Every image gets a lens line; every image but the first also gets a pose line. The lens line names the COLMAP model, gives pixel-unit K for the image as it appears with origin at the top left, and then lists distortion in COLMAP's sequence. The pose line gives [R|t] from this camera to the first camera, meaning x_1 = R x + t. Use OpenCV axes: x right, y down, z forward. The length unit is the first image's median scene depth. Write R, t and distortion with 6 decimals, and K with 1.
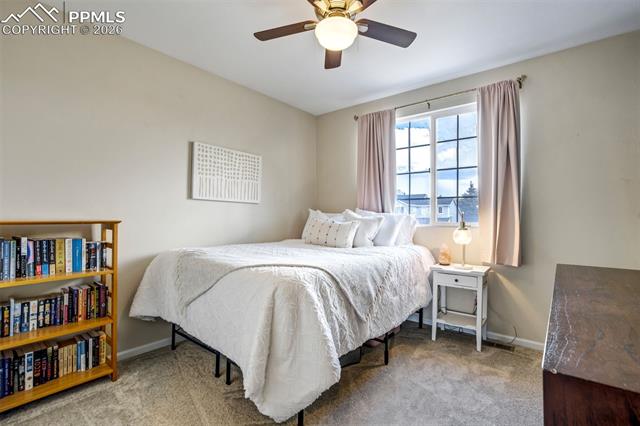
lens RADIAL K [[304.2, 0, 320.6], [0, 304.2, 217.6], [0, 0, 1]] dist [-0.048749, 0.027523]
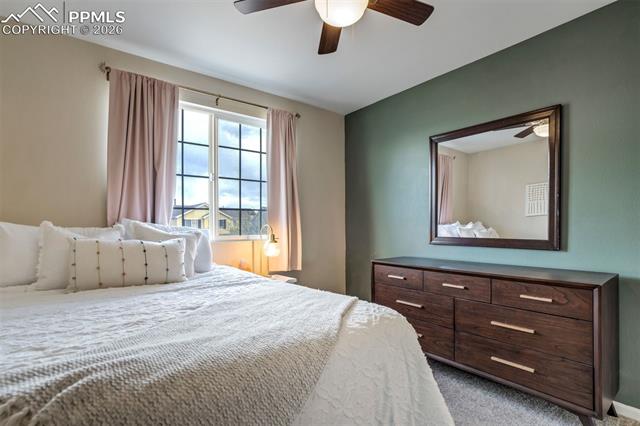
lens RADIAL K [[304.2, 0, 320.6], [0, 304.2, 217.6], [0, 0, 1]] dist [-0.048749, 0.027523]
pose [[0.249777, 0.016815, 0.968157, -0.385992], [0.001247, 0.999843, -0.017687, -0.019139], [-0.968303, 0.005625, 0.249717, 0.465136]]
